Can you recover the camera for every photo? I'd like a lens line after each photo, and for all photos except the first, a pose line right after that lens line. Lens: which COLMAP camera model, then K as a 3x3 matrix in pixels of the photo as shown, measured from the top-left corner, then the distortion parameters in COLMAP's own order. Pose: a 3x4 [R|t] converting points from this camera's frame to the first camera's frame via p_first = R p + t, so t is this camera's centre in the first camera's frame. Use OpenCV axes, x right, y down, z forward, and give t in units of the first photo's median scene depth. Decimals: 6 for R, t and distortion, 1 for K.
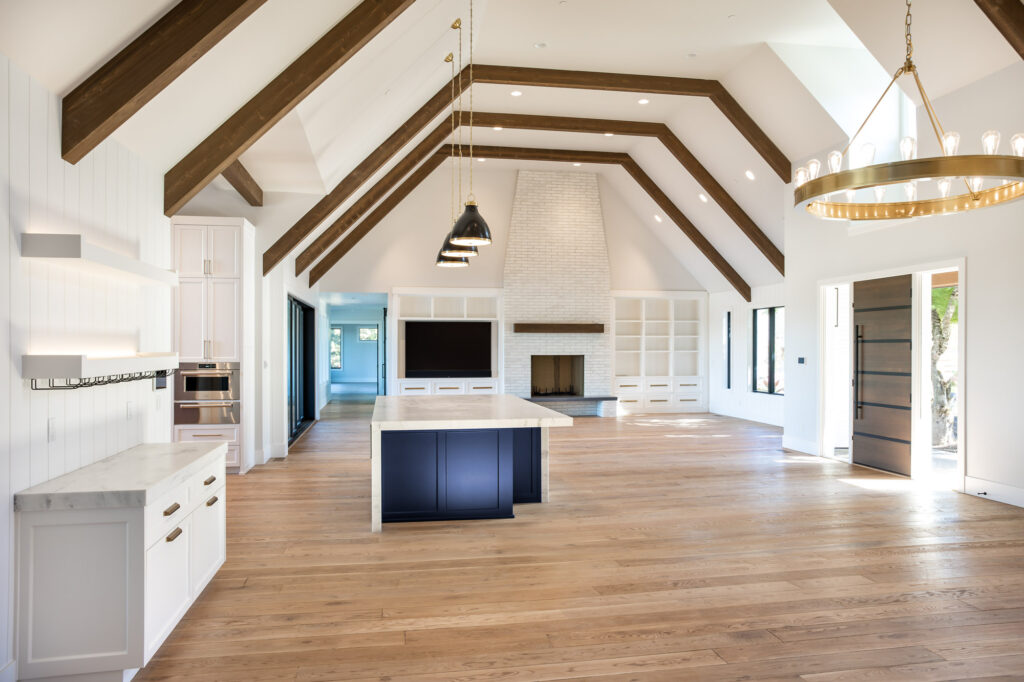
lens RADIAL K [[710.8, 0, 534.3], [0, 710.8, 350.3], [0, 0, 1]] dist [-0.077442, 0.061946]
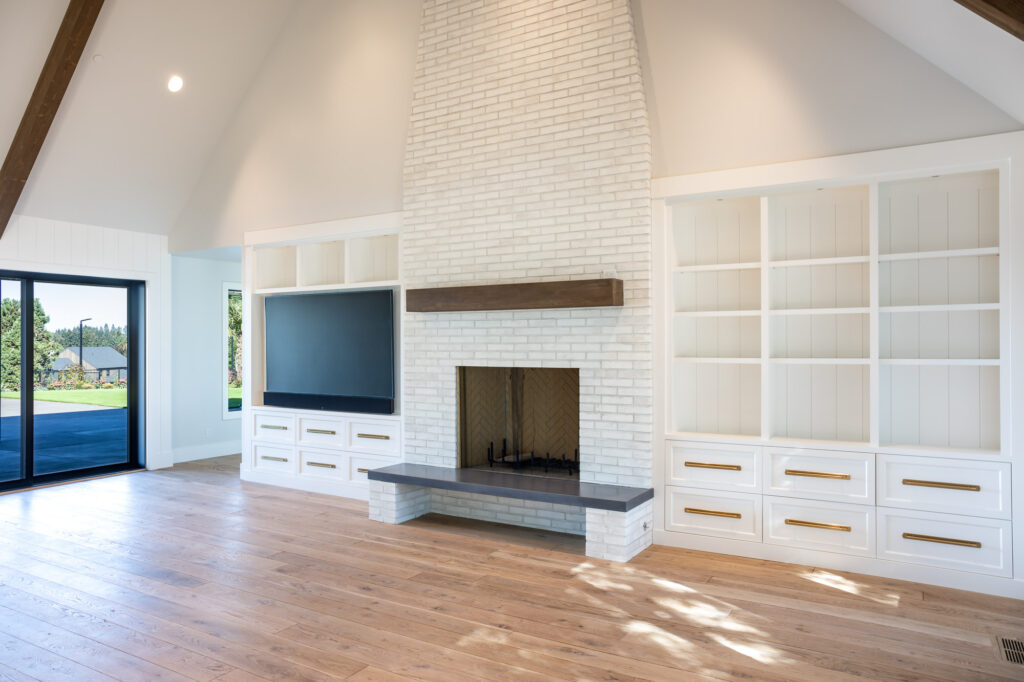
lens RADIAL K [[710.8, 0, 564.2], [0, 710.8, 337.5], [0, 0, 1]] dist [-0.077442, 0.061946]
pose [[0.732138, -0.004300, -0.681143, 0.352964], [0.001954, 0.999989, -0.004212, -0.008625], [0.681154, 0.001753, 0.732139, 0.835551]]
